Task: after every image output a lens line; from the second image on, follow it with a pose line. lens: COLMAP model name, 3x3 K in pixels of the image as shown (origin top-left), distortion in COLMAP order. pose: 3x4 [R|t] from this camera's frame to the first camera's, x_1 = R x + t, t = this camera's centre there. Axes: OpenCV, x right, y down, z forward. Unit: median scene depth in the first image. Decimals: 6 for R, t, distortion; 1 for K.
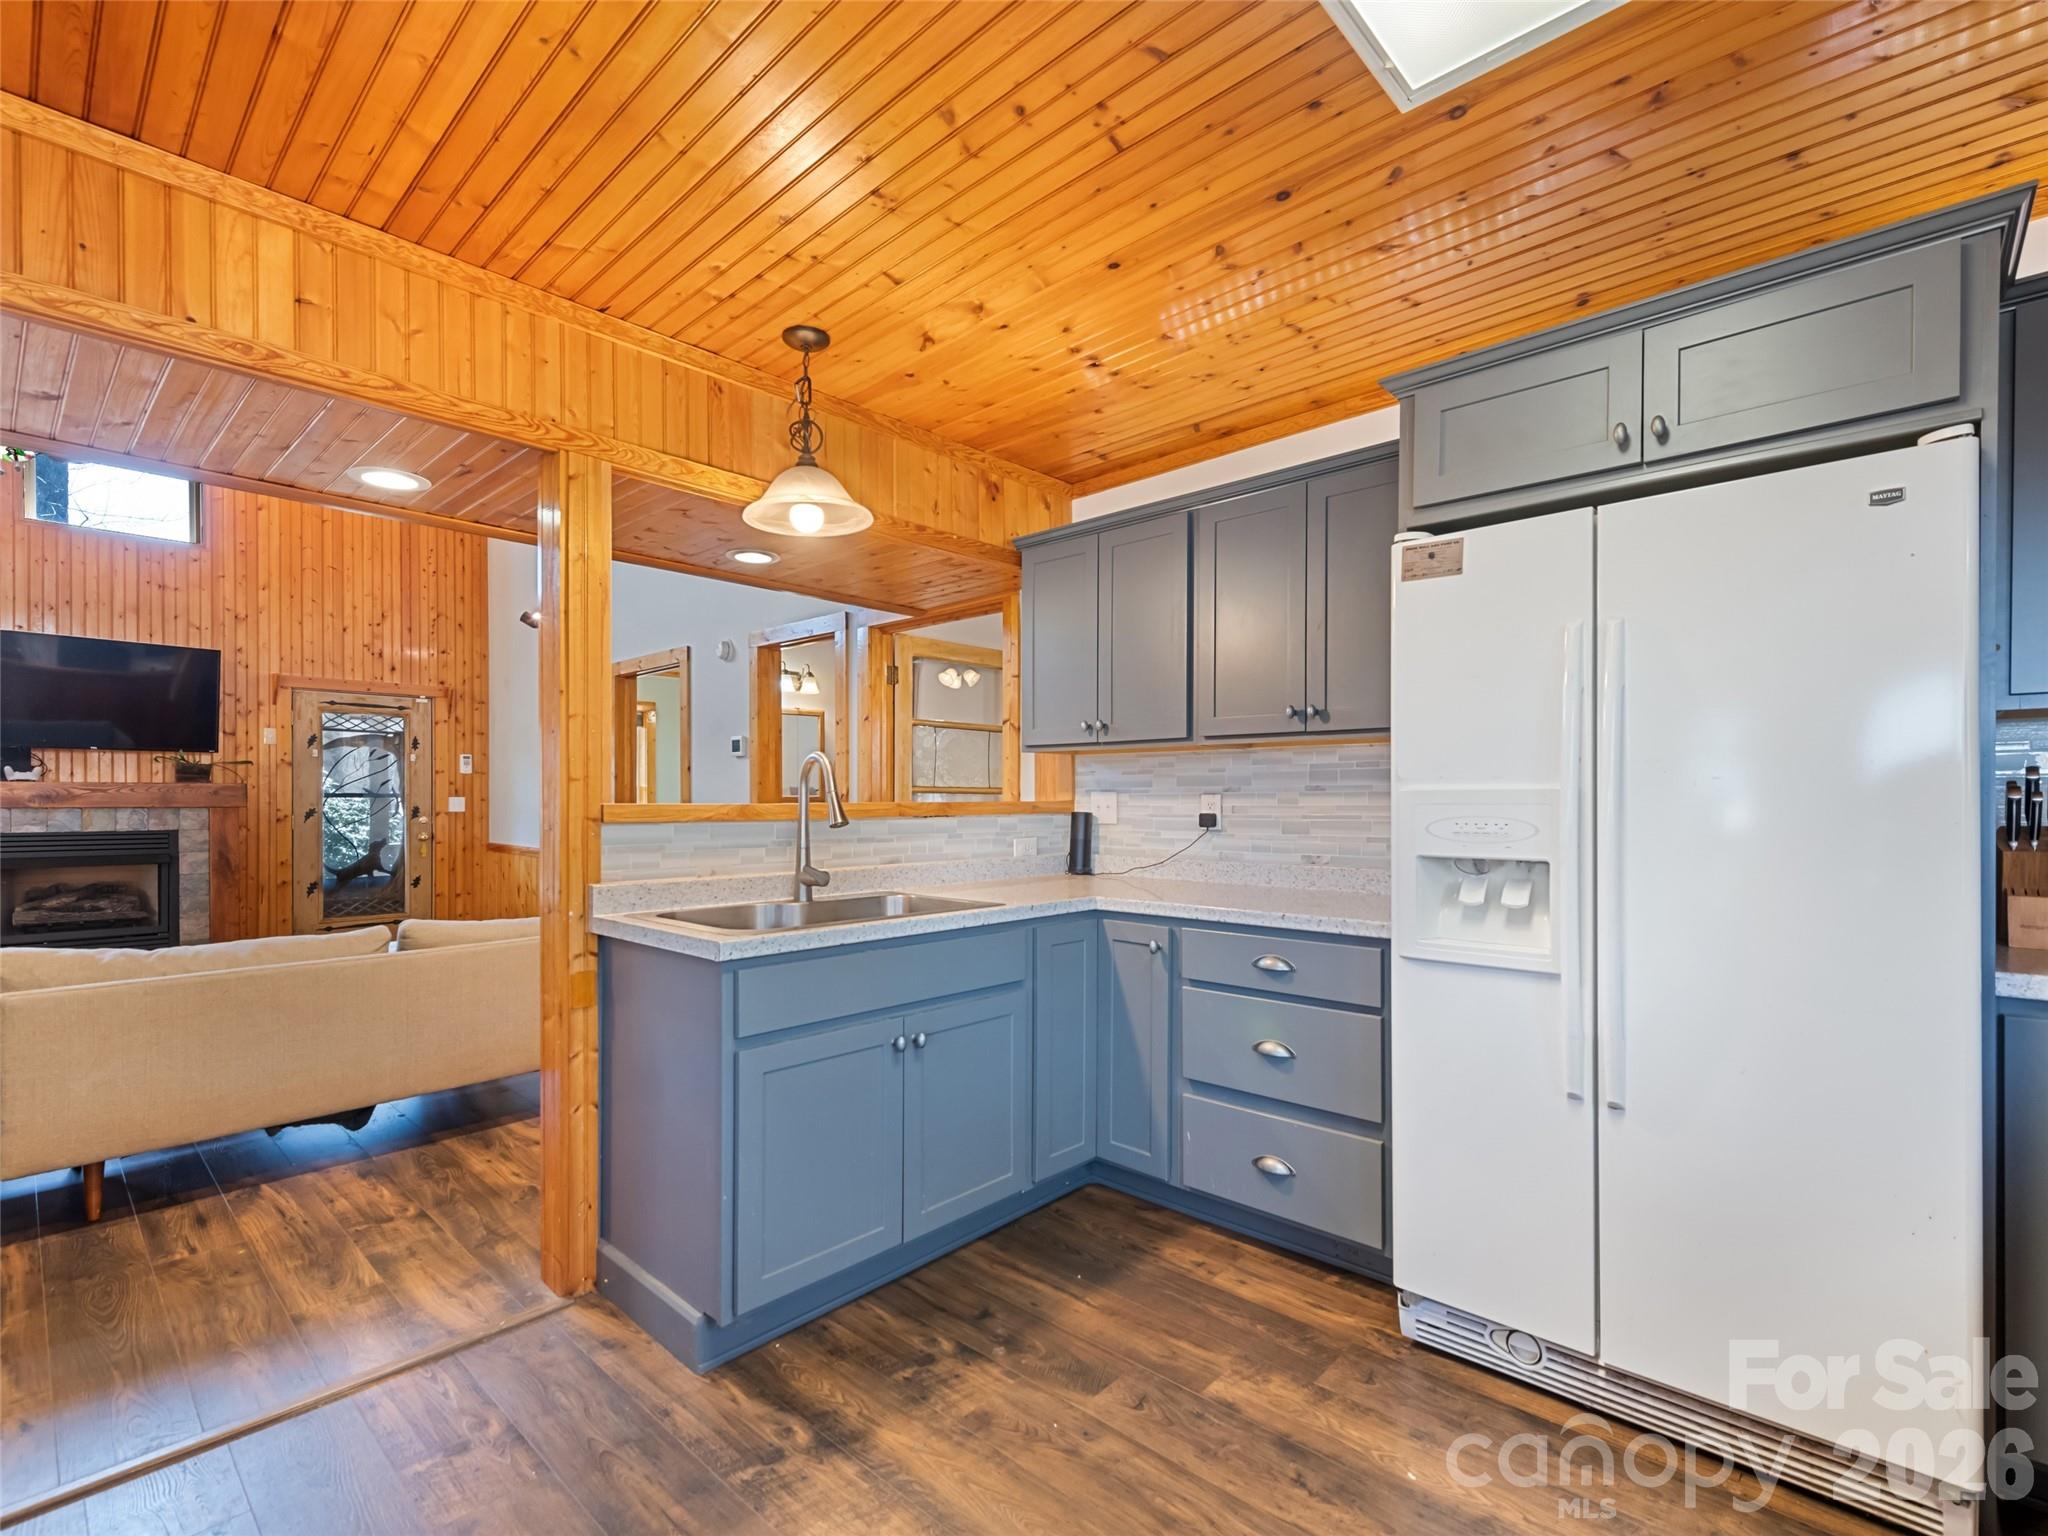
lens RADIAL K [[933.3, 0, 1031.0], [0, 933.3, 804.8], [0, 0, 1]] dist [0.010054, -0.000980]
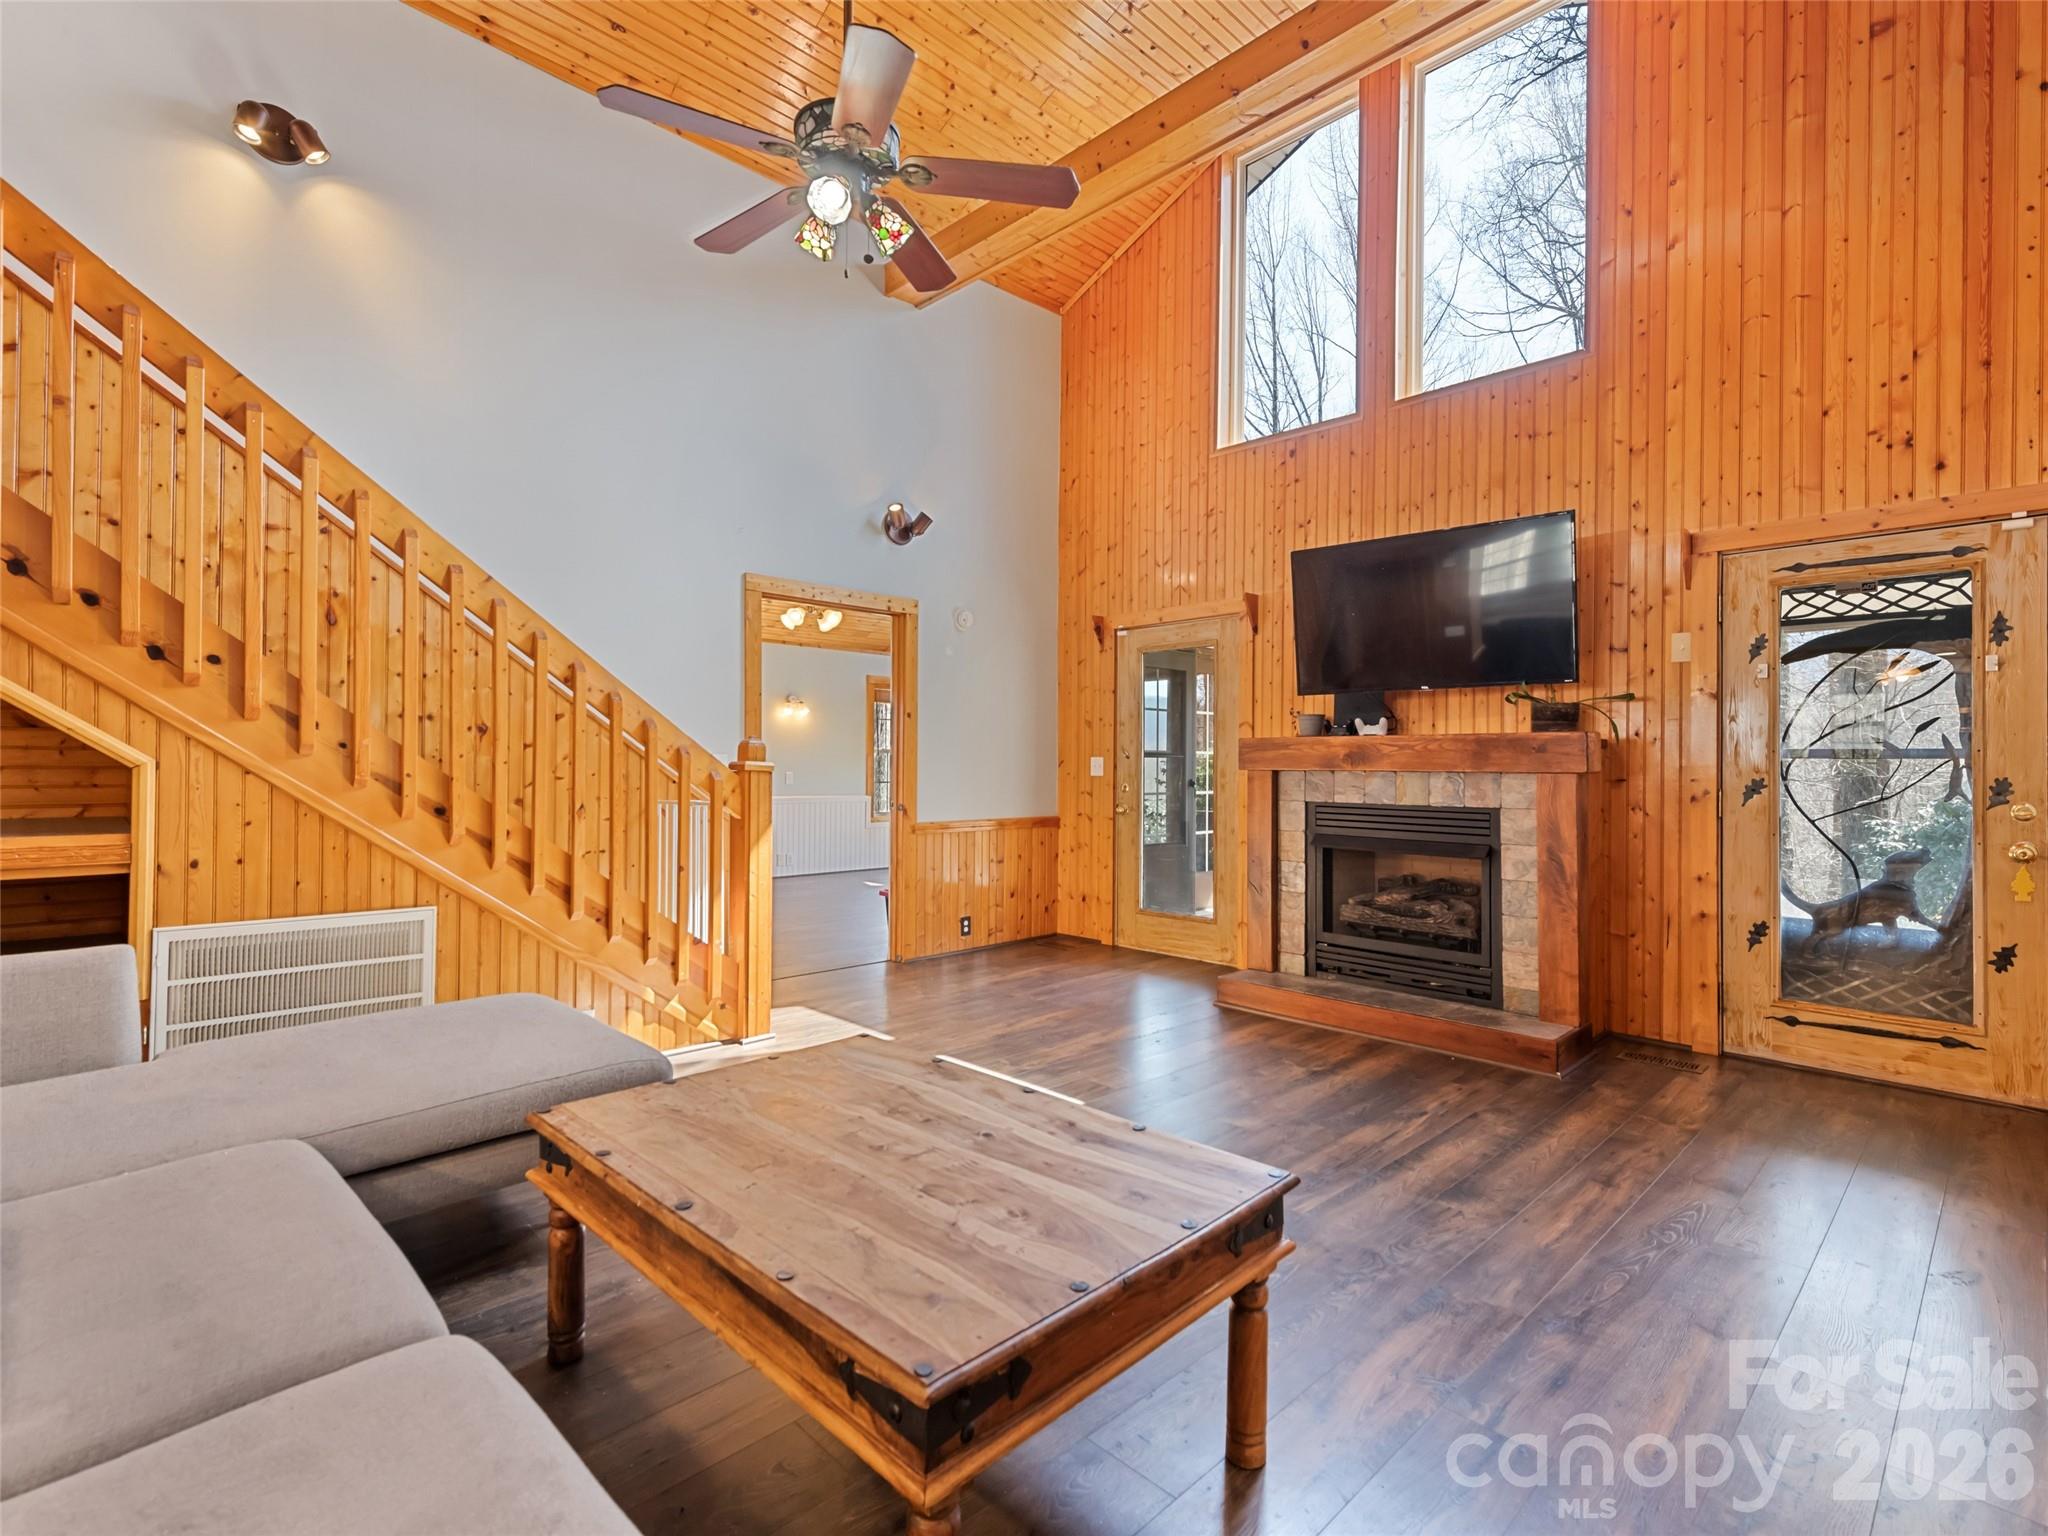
lens RADIAL K [[978.6, 0, 1031.7], [0, 978.6, 758.6], [0, 0, 1]] dist [0.006642, -0.000372]
pose [[-0.048715, -0.009159, -0.998771, -0.416063], [-0.014776, 0.999855, -0.008448, 0.006351], [0.998703, 0.014346, -0.048843, 1.259361]]
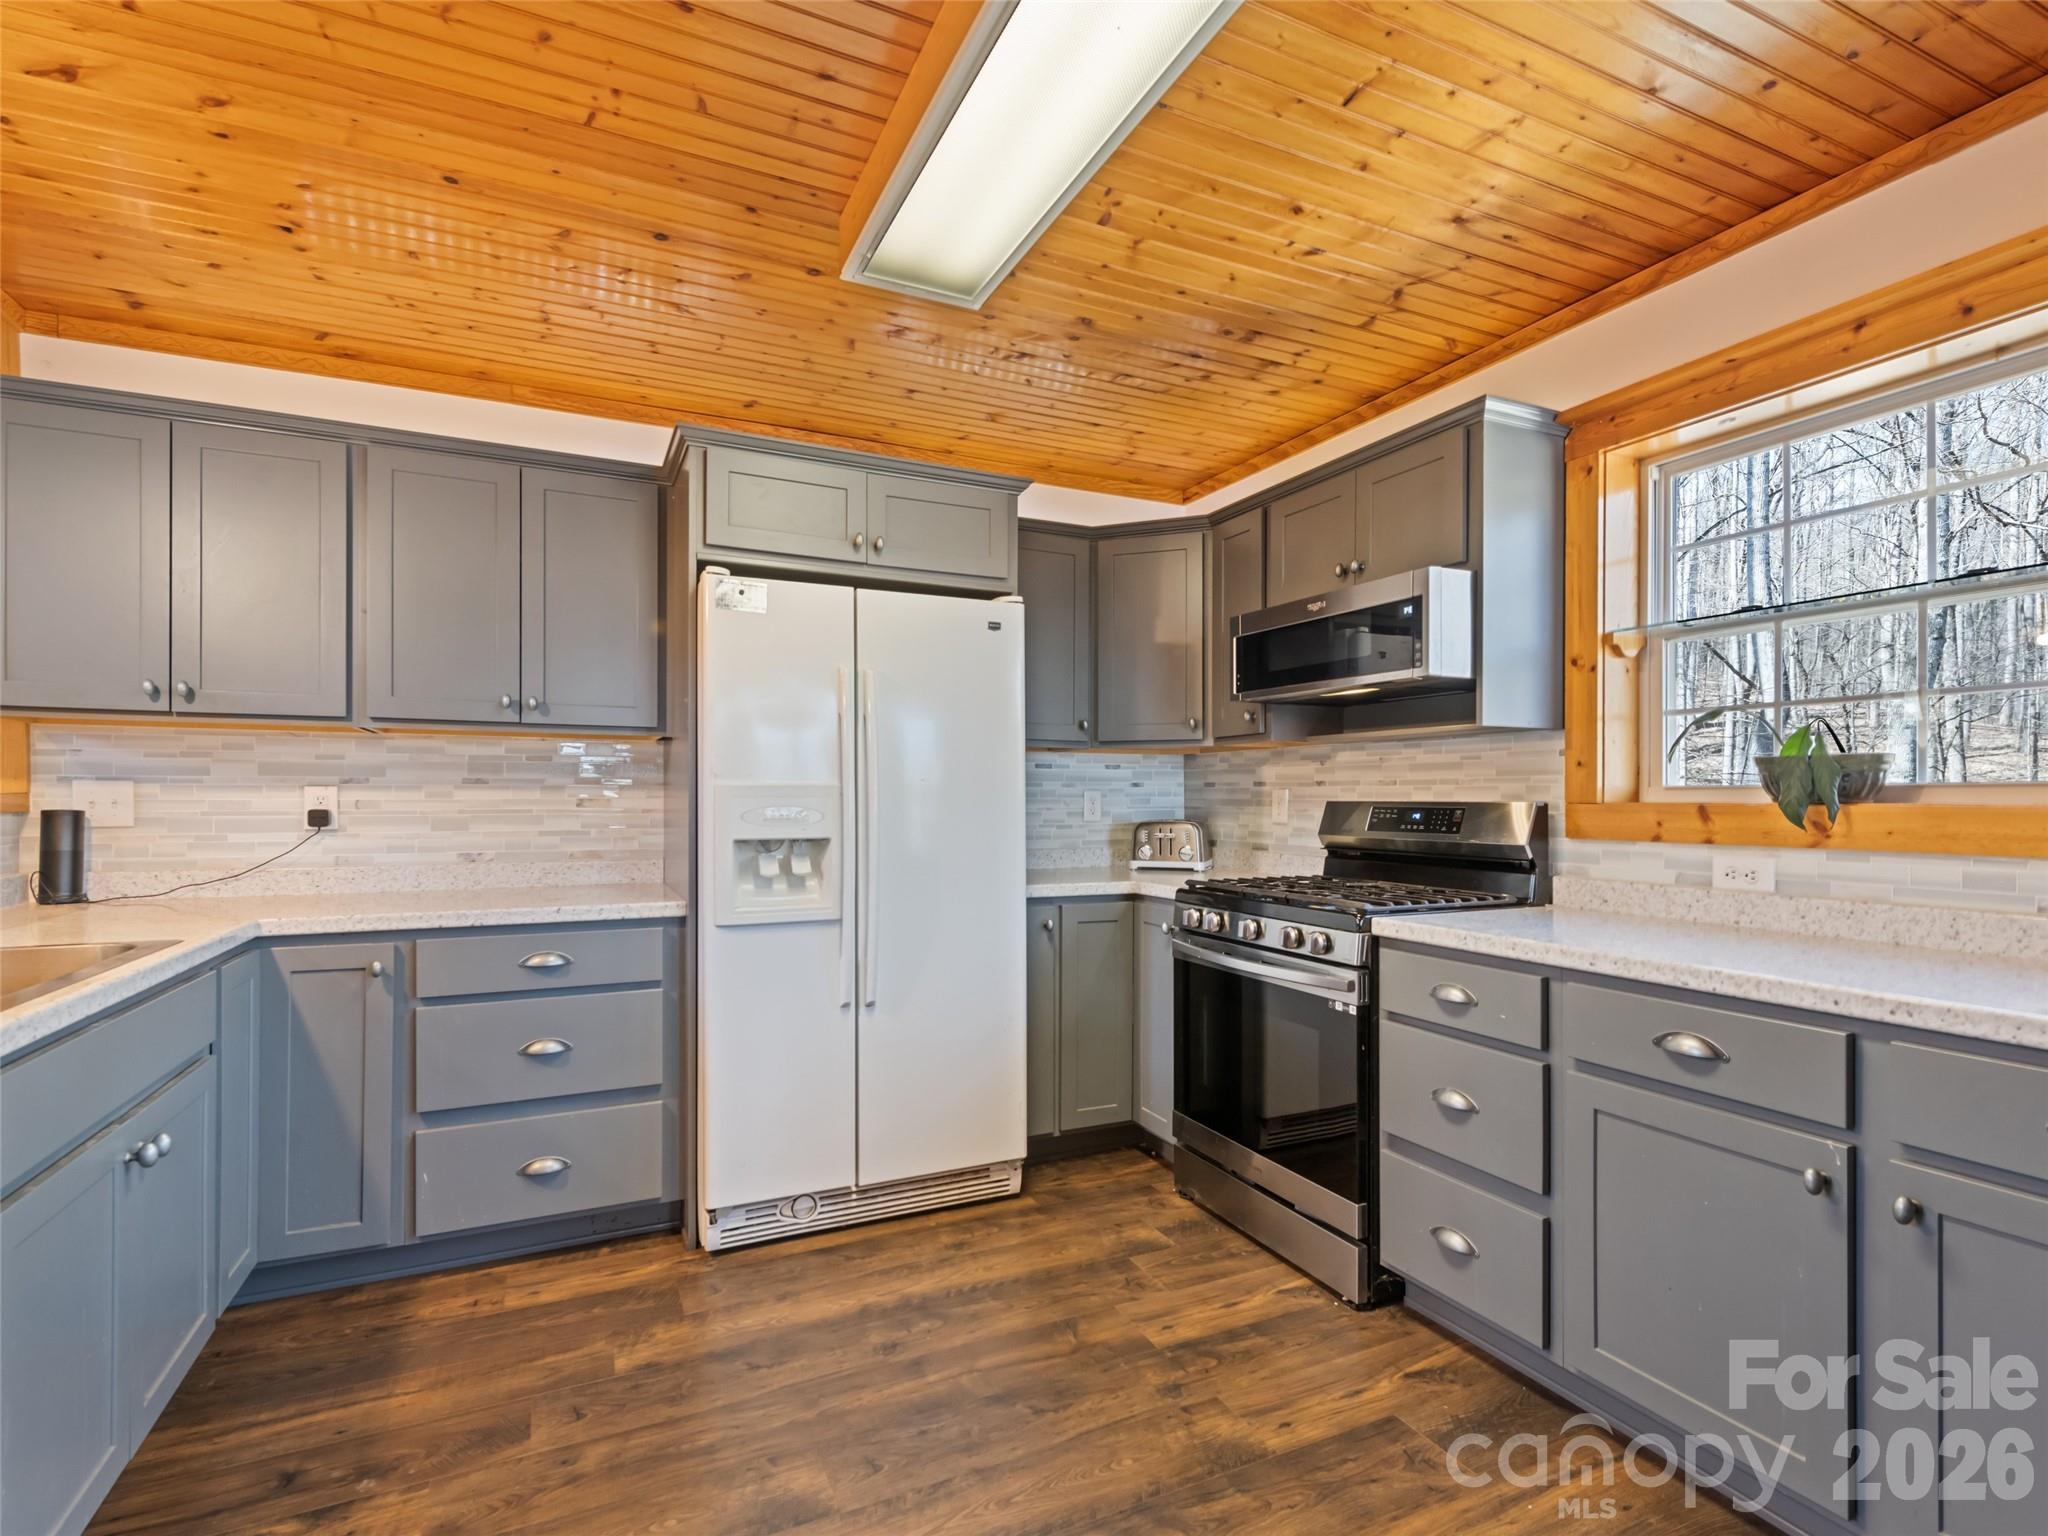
lens RADIAL K [[990.9, 0, 1015.7], [0, 990.9, 797.4], [0, 0, 1]] dist [0.002804, -0.000234]
pose [[0.386363, 0.001688, 0.922345, -0.338081], [0.003002, 0.999991, -0.003088, 0.003097], [-0.922342, 0.003962, 0.386355, 0.094666]]
